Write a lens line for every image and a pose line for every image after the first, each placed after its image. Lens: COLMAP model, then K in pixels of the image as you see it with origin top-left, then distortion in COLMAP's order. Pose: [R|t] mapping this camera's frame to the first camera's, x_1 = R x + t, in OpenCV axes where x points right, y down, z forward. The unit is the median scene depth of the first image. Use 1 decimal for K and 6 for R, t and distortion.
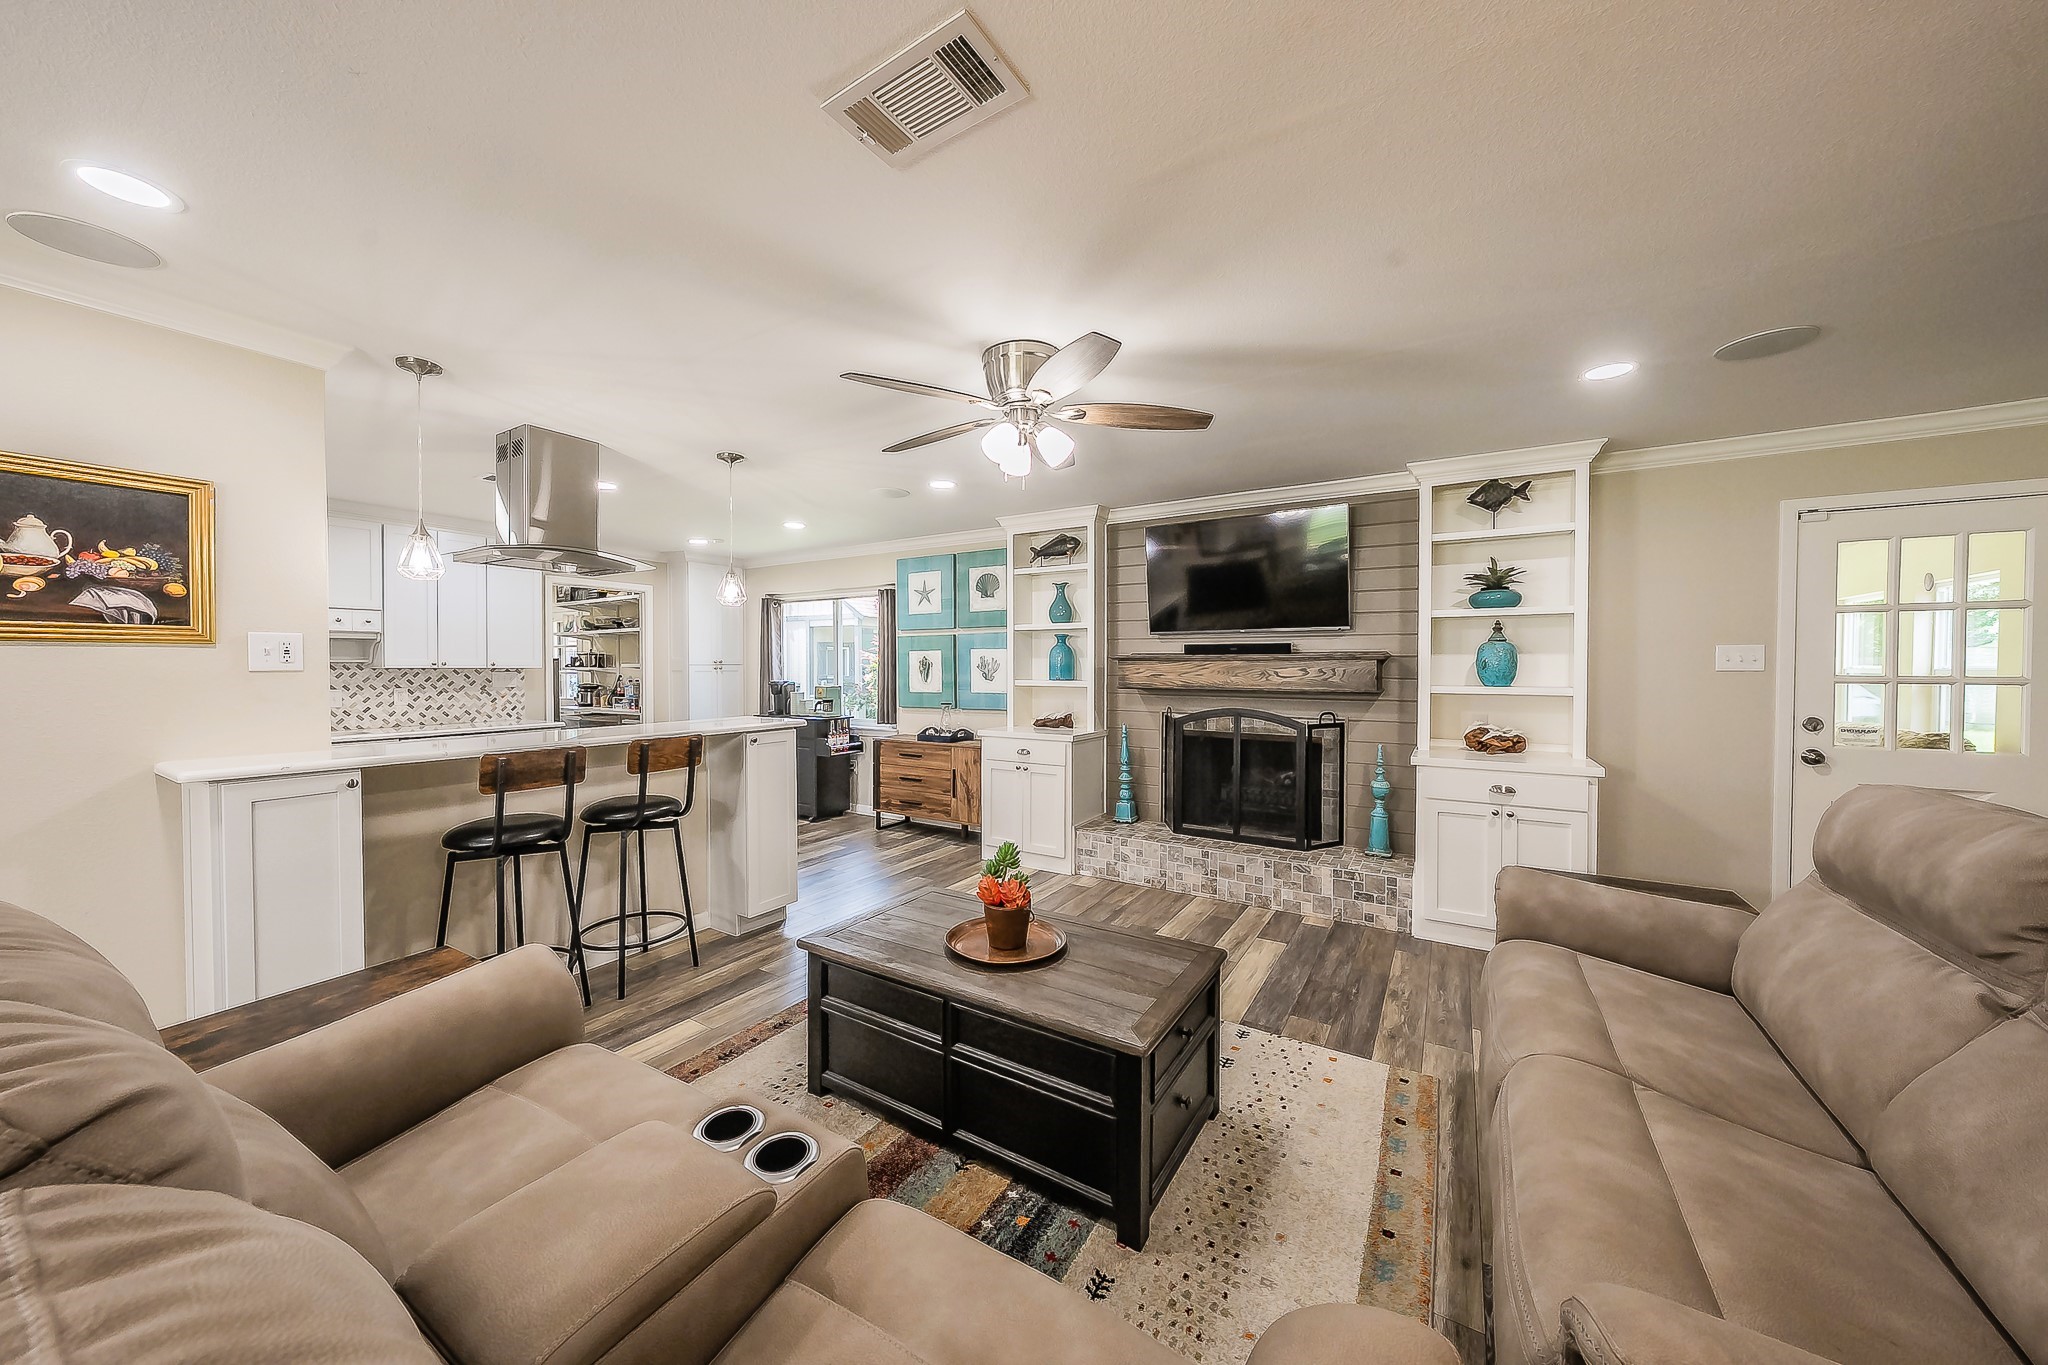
lens RADIAL K [[700.6, 0, 1006.5], [0, 700.6, 677.6], [0, 0, 1]] dist [-0.008959, 0.001903]
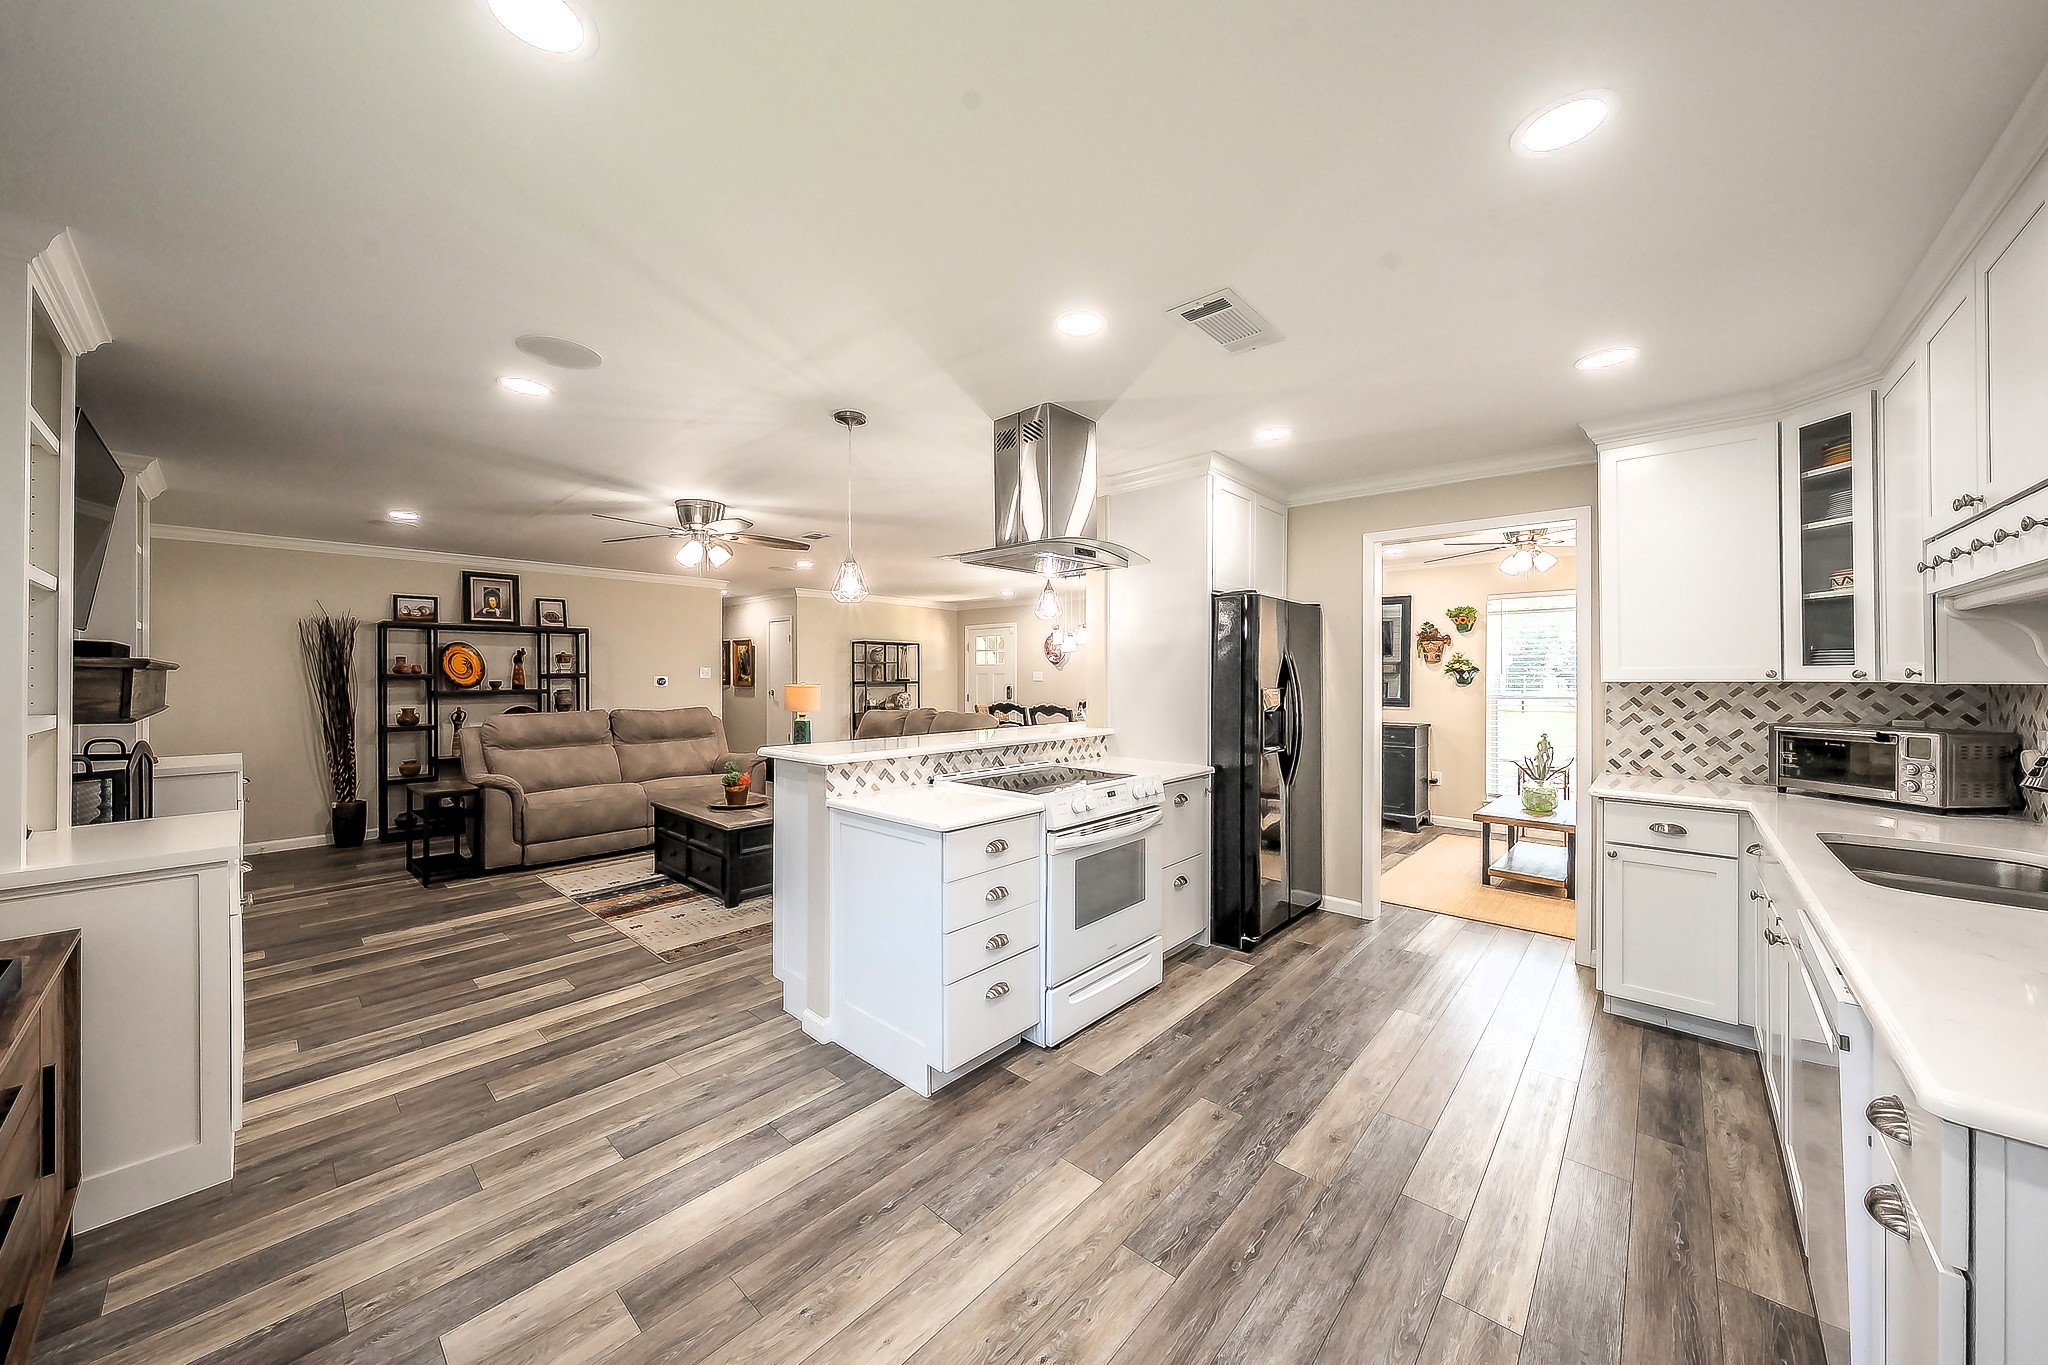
lens RADIAL K [[717.4, 0, 987.0], [0, 717.4, 677.4], [0, 0, 1]] dist [0.001213, -0.000155]
pose [[-0.978732, -0.000038, 0.205144, -0.582380], [0.004216, 0.999785, 0.020300, -0.025899], [-0.205101, 0.020733, -0.978521, 1.438555]]
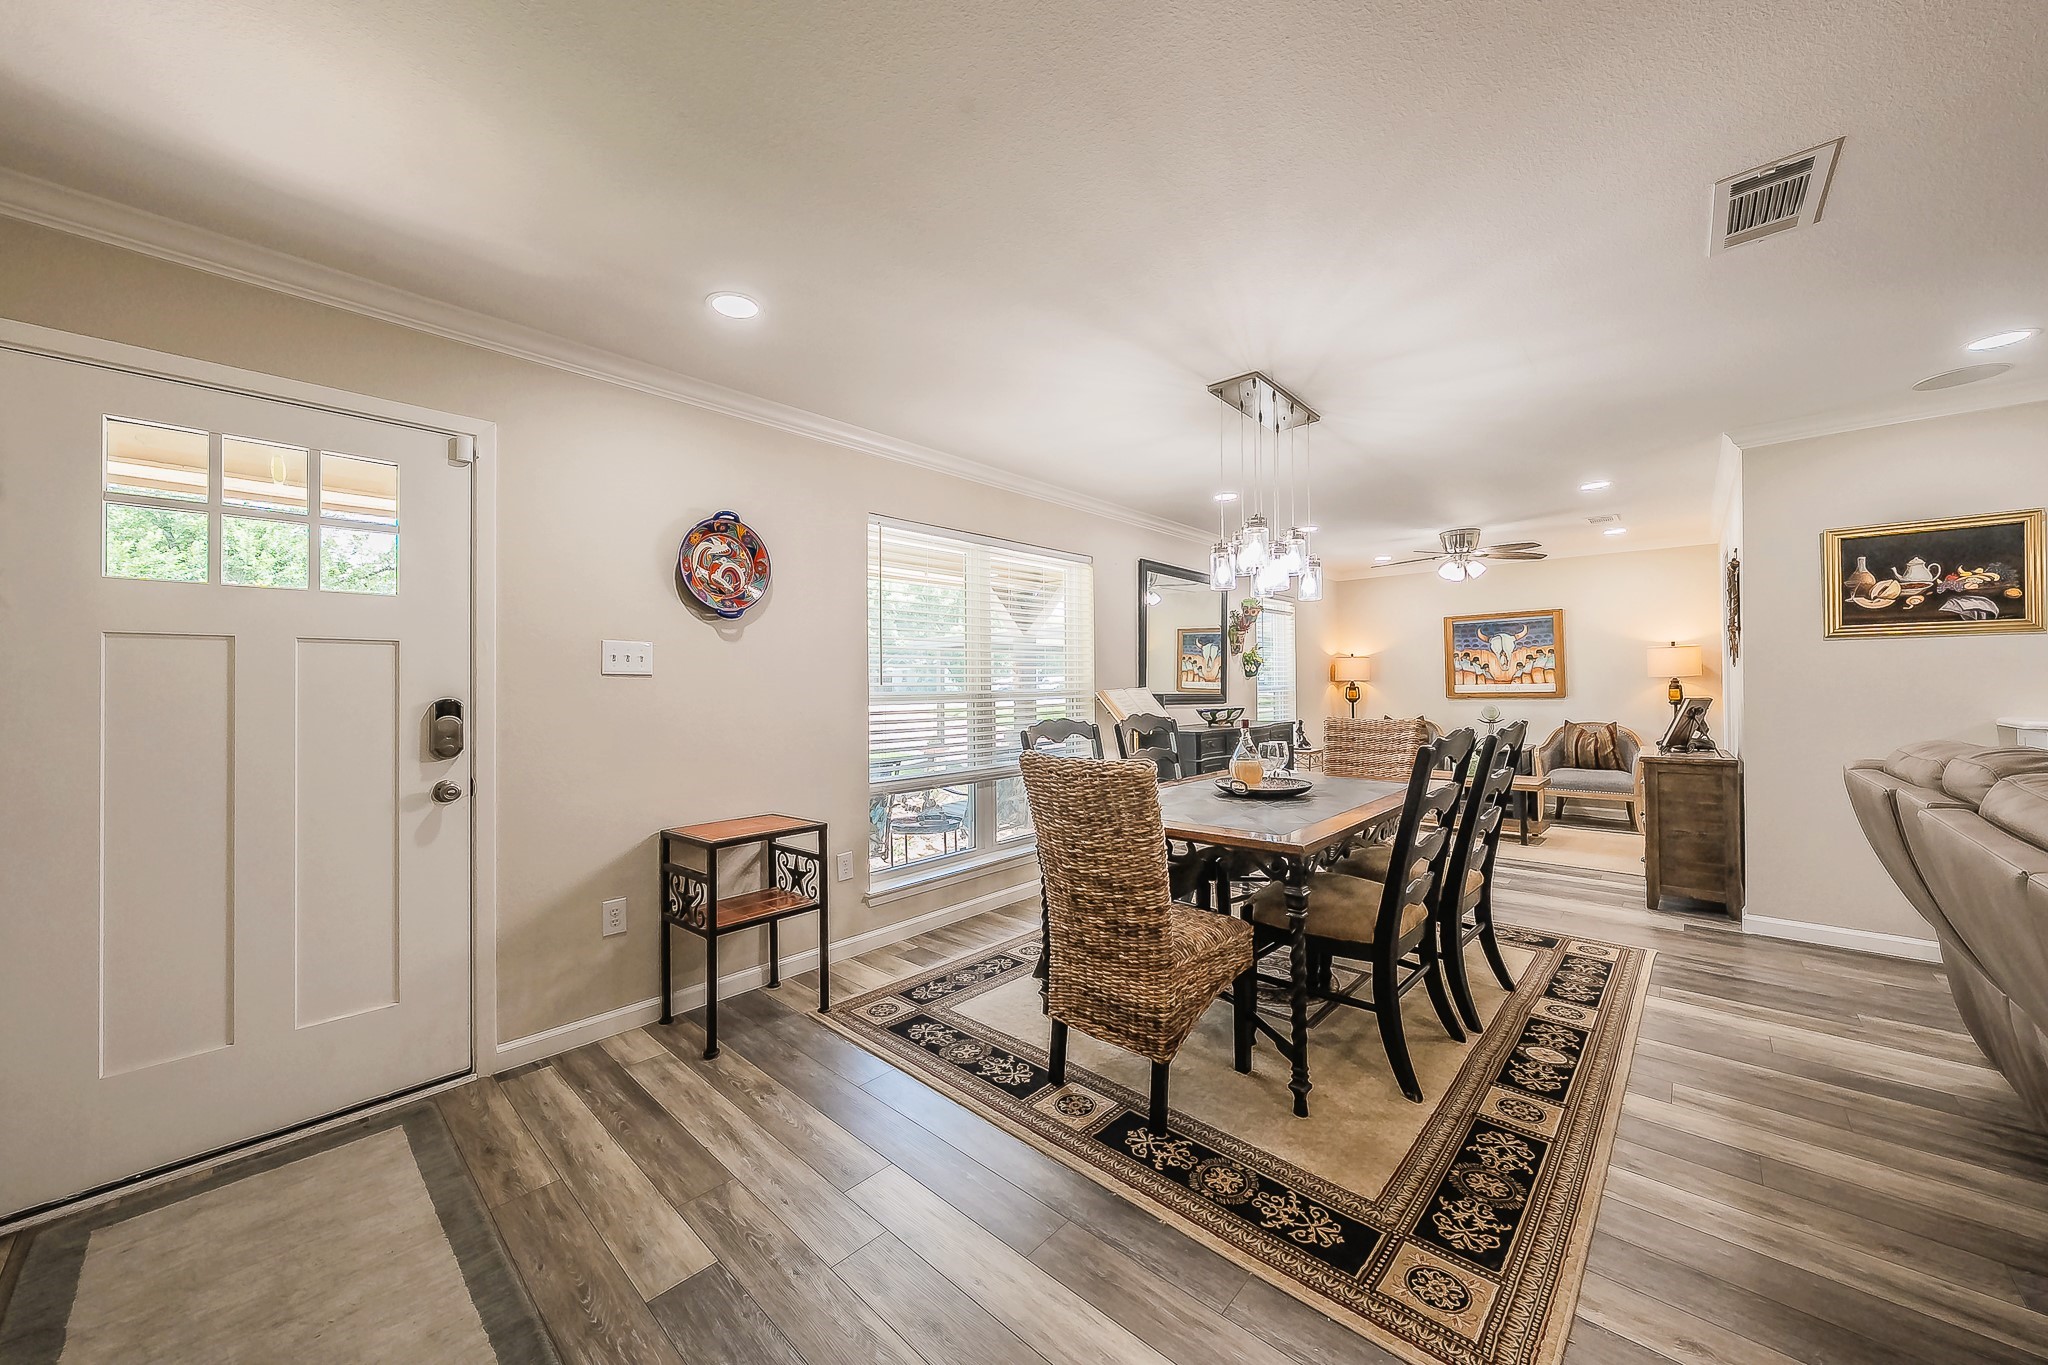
lens RADIAL K [[728.1, 0, 1028.6], [0, 728.1, 674.0], [0, 0, 1]] dist [0.003304, 0.000442]
pose [[-0.169852, -0.011174, -0.985406, 0.263096], [-0.011727, 0.999888, -0.009317, 0.032766], [0.985400, 0.009973, -0.169964, -0.314070]]
